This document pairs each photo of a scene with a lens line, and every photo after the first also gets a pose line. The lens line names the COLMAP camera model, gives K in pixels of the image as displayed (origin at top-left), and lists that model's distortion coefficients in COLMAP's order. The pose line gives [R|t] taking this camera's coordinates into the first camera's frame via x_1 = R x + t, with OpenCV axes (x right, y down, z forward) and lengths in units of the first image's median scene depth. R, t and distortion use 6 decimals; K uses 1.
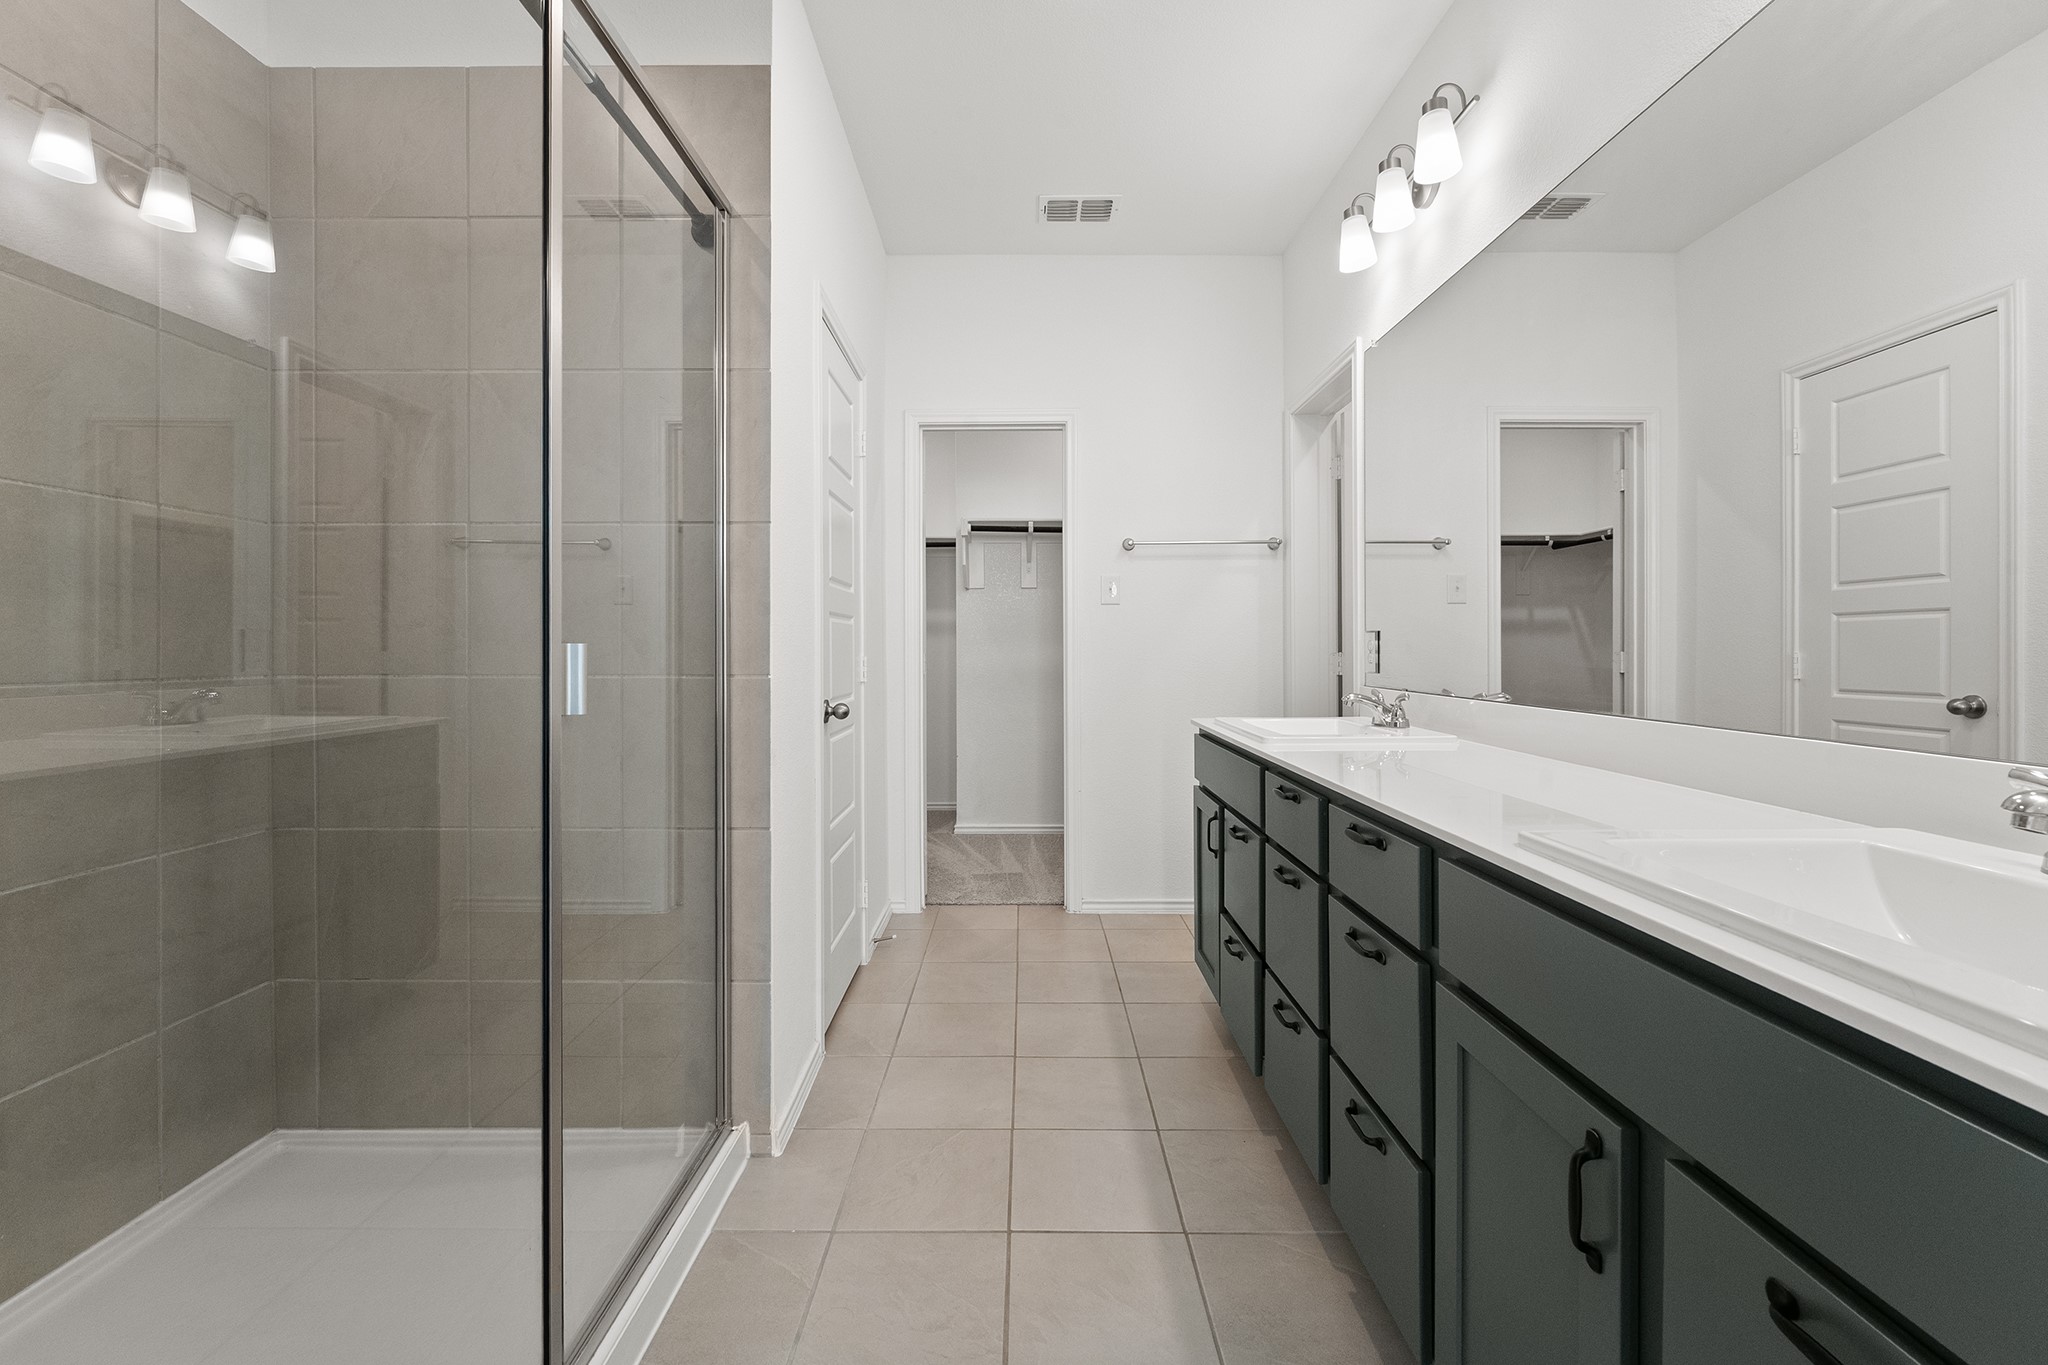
lens RADIAL K [[835.0, 0, 1016.7], [0, 835.0, 649.3], [0, 0, 1]] dist [-0.000532, 0.000017]
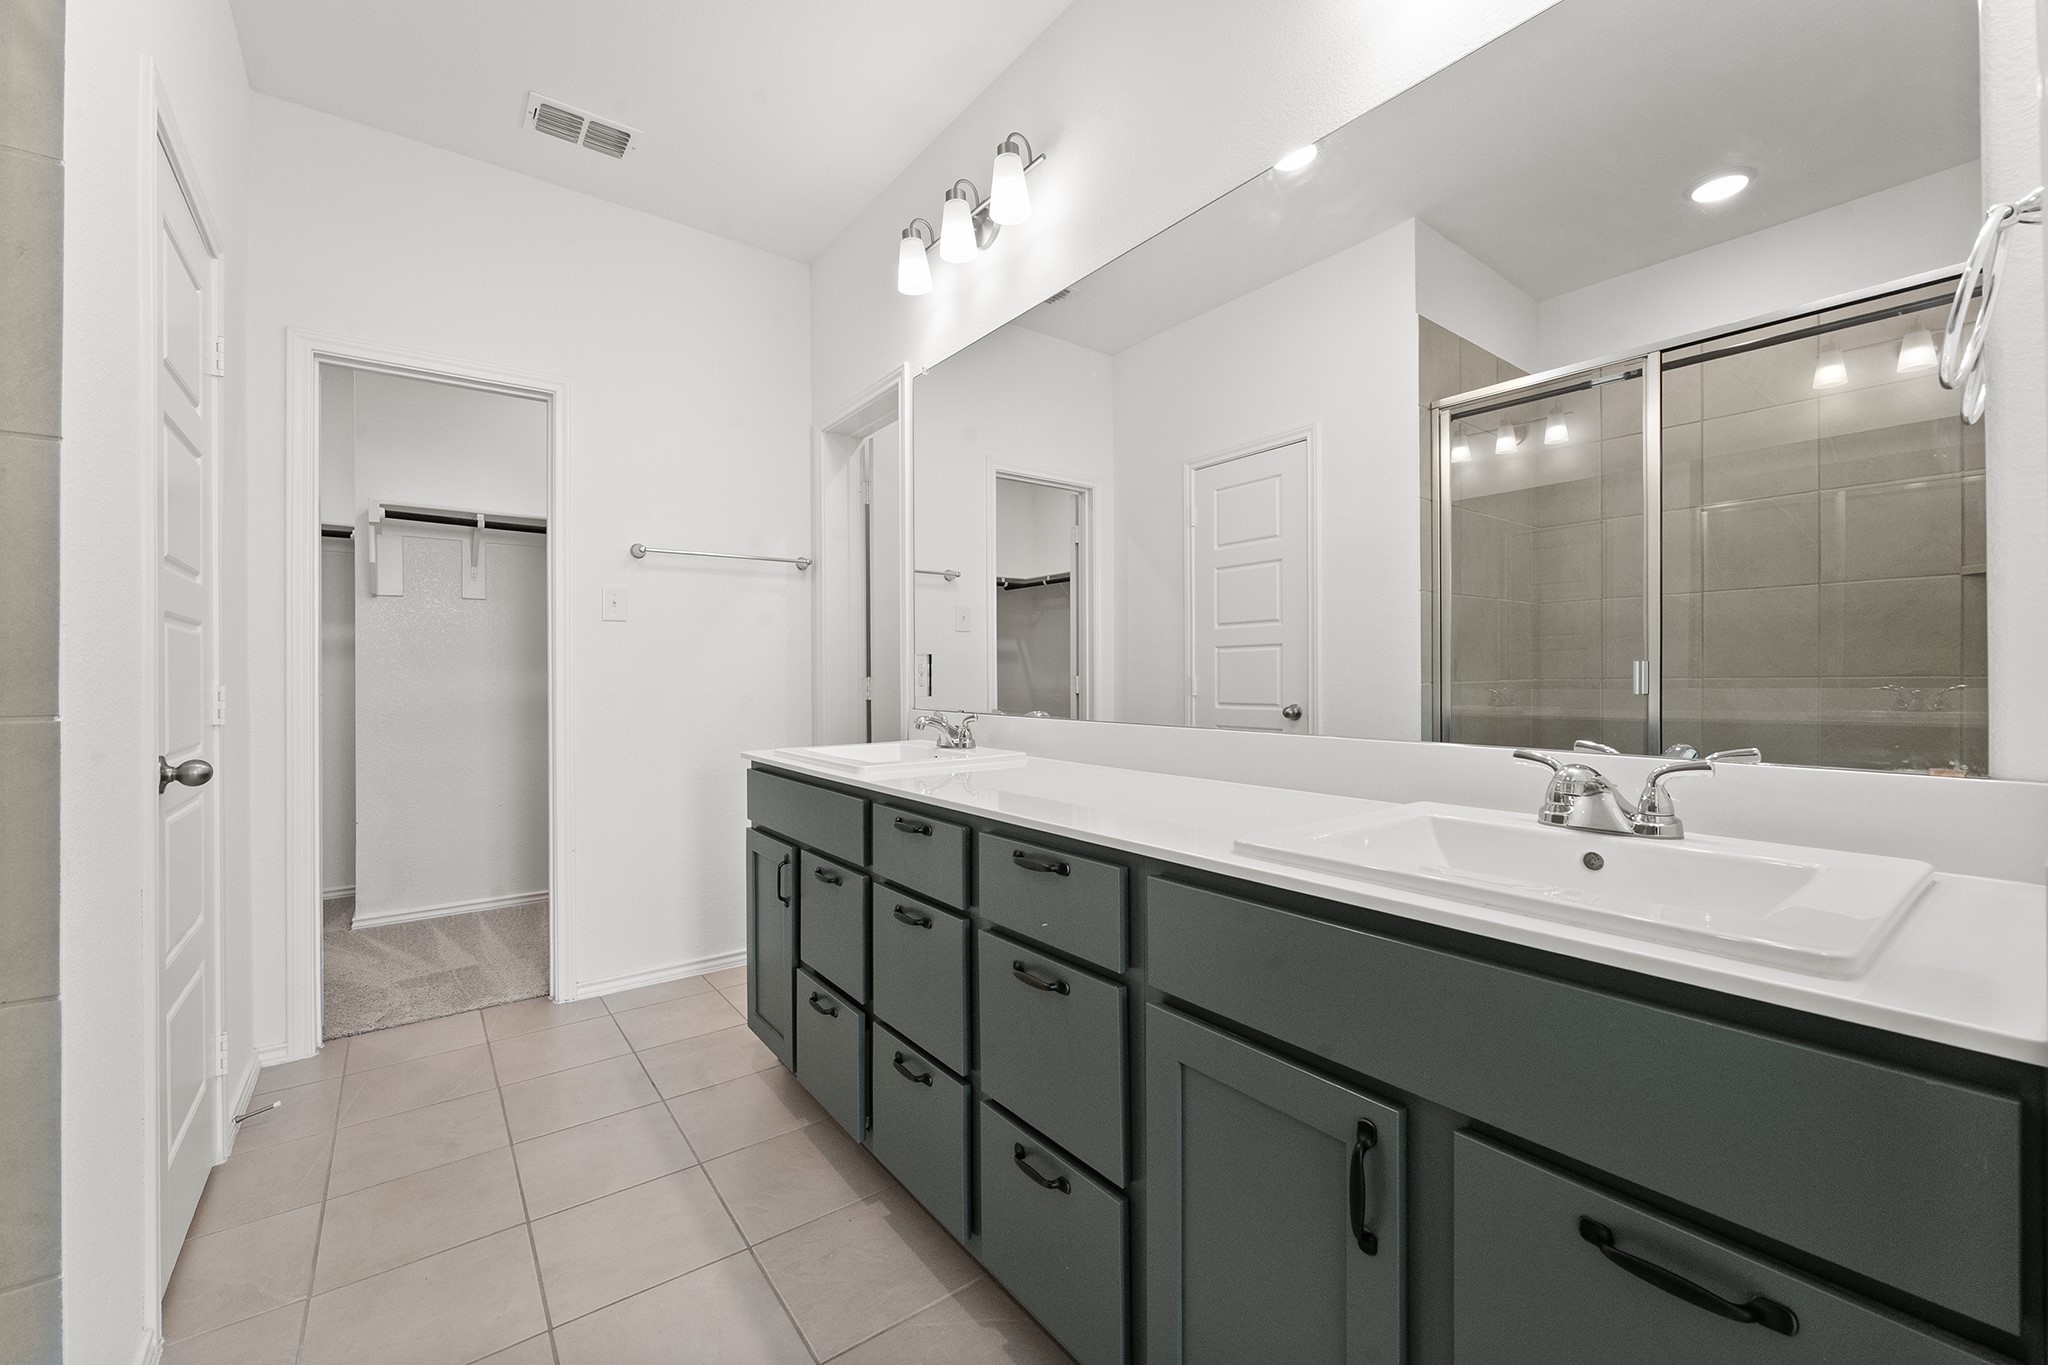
lens RADIAL K [[827.0, 0, 1018.7], [0, 827.0, 673.2], [0, 0, 1]] dist [-0.000081, -0.000087]
pose [[0.797728, -0.000522, 0.603017, -0.077082], [0.005159, 0.999969, -0.005960, 0.006354], [-0.602995, 0.007866, 0.797706, 0.118943]]
